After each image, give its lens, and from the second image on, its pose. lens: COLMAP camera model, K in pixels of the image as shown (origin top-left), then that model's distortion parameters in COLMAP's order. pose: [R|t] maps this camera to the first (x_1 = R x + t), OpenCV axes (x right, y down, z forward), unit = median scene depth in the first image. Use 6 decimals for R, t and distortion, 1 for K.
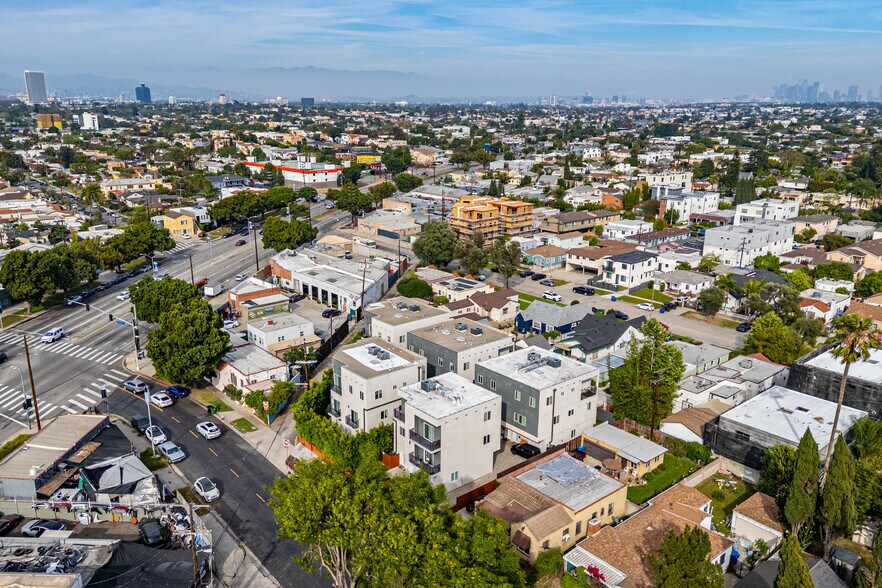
lens RADIAL K [[675.2, 0, 423.4], [0, 675.2, 304.1], [0, 0, 1]] dist [0.080085, -0.093824]
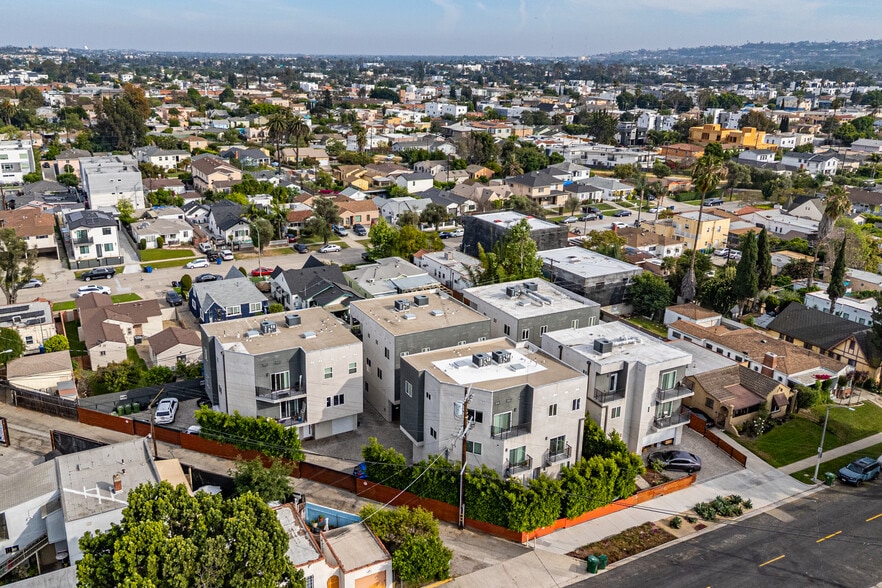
lens RADIAL K [[704.9, 0, 404.4], [0, 704.9, 290.5], [0, 0, 1]] dist [0.071286, -0.062833]
pose [[0.204389, -0.302951, 0.930831, -0.392672], [0.262075, 0.933127, 0.246153, -0.101660], [-0.943155, 0.193637, 0.270117, 0.483150]]
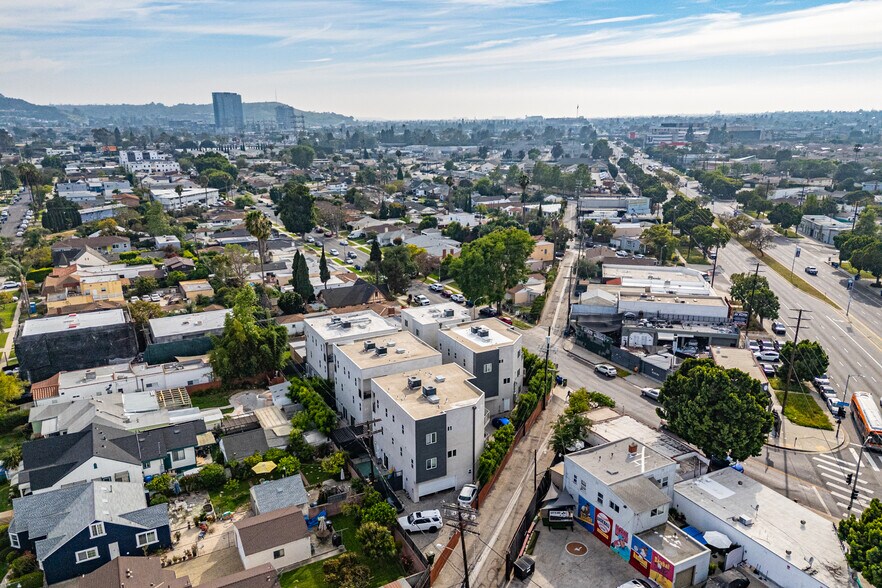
lens RADIAL K [[648.2, 0, 441.0], [0, 648.2, 294.0], [0, 0, 1]] dist [0.077499, -0.077722]
pose [[-0.978809, -0.049725, 0.198647, -0.115440], [0.060589, 0.856309, 0.512897, -0.287690], [-0.195607, 0.514064, -0.835150, 1.022414]]
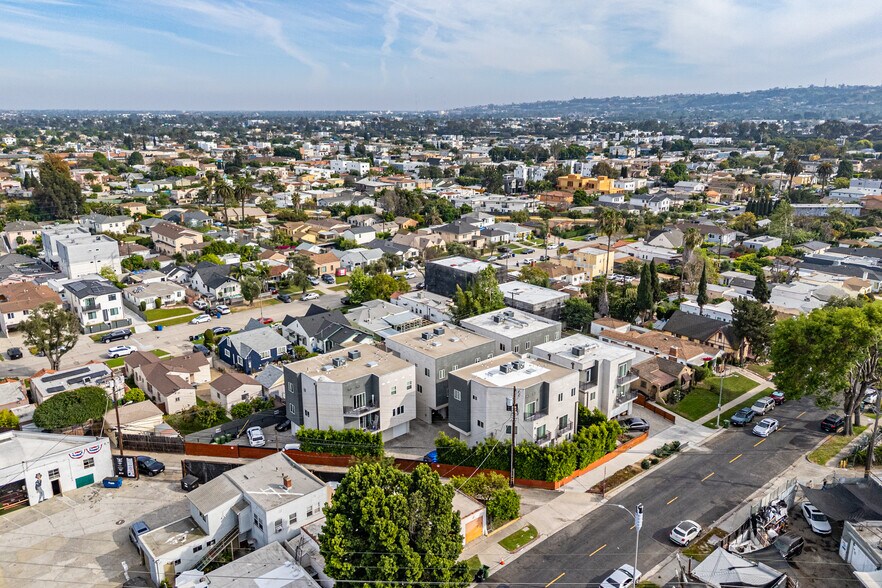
lens RADIAL K [[648.2, 0, 441.0], [0, 648.2, 294.0], [0, 0, 1]] dist [0.077499, -0.077722]
pose [[-0.029224, -0.268575, 0.962815, -0.502360], [0.282240, 0.921814, 0.265704, -0.160597], [-0.958899, 0.279510, 0.048864, 0.561864]]
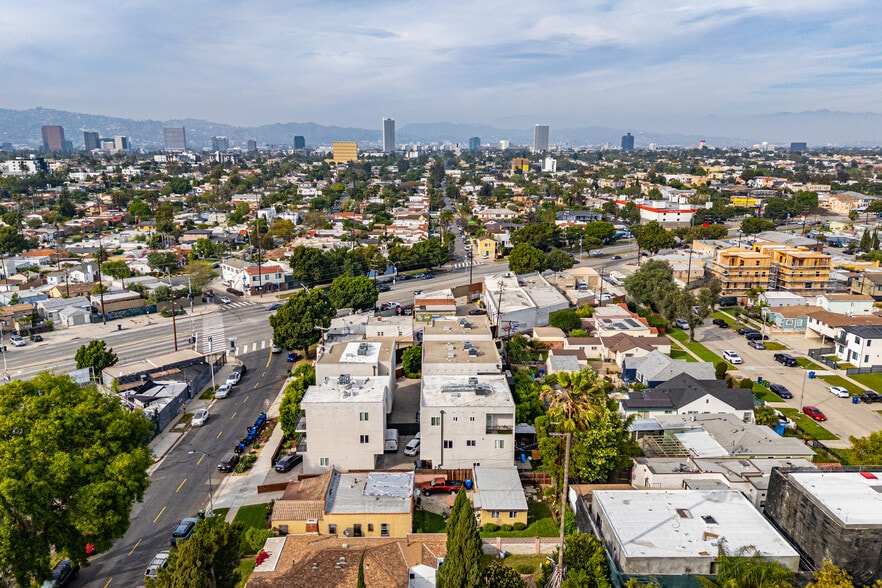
lens RADIAL K [[648.2, 0, 441.0], [0, 648.2, 294.0], [0, 0, 1]] dist [0.077499, -0.077722]
pose [[0.783923, 0.133842, -0.606260, 0.370616], [-0.175765, 0.984382, -0.009953, -0.016393], [0.595459, 0.114361, 0.795204, 0.112837]]
